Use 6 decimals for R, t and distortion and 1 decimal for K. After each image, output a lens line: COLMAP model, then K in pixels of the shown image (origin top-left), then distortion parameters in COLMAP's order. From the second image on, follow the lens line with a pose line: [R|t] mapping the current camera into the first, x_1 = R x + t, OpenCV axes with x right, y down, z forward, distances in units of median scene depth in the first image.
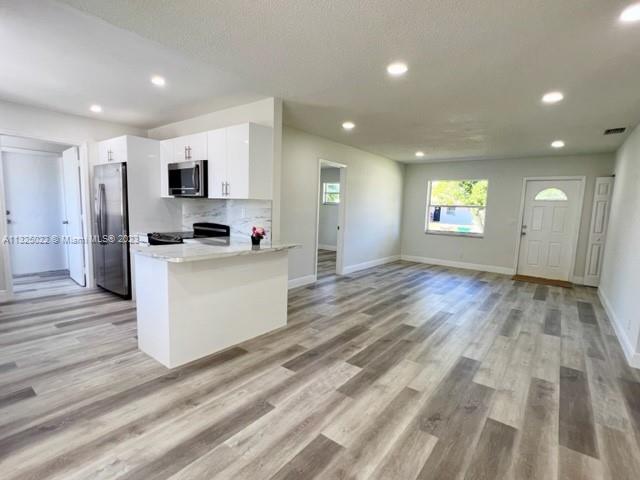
lens RADIAL K [[318.0, 0, 316.8], [0, 318.0, 244.8], [0, 0, 1]] dist [-0.002856, 0.003492]
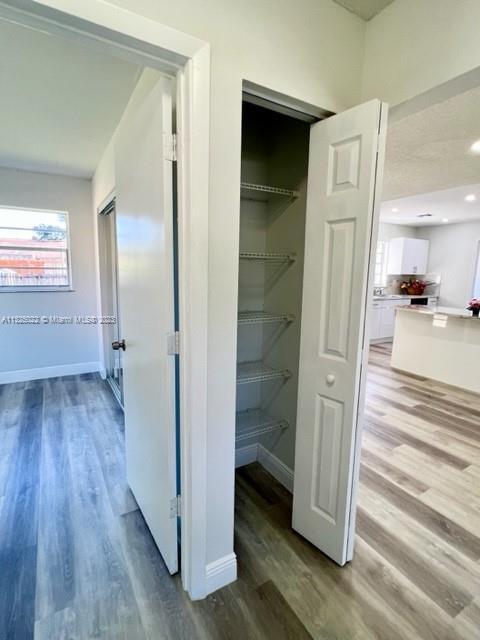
lens RADIAL K [[318.0, 0, 240.2], [0, 318.0, 320.3], [0, 0, 1]] dist [-0.002856, 0.003492]
pose [[-0.366648, 0.101813, -0.924772, 1.035660], [-0.143561, 0.975898, 0.164360, -0.038510], [0.919217, 0.193024, -0.343195, 0.503519]]
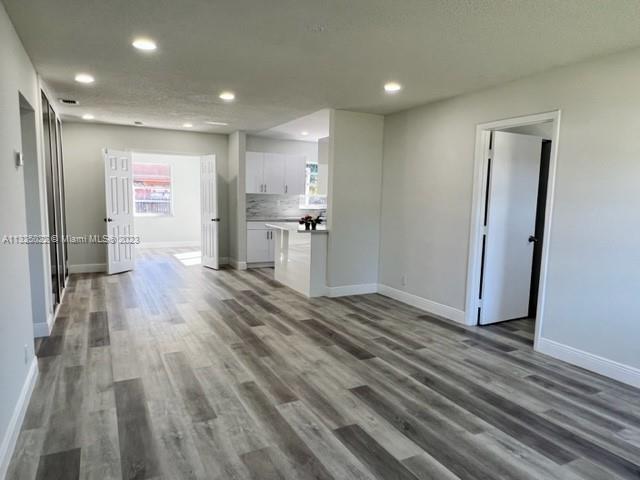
lens RADIAL K [[424.5, 0, 318.0], [0, 424.5, 243.8], [0, 0, 1]] dist [-0.006244, -0.003996]
pose [[-0.418546, 0.058410, -0.906315, 1.225004], [-0.144150, 0.981007, 0.129794, -0.148100], [0.896683, 0.184970, -0.402177, 1.503943]]
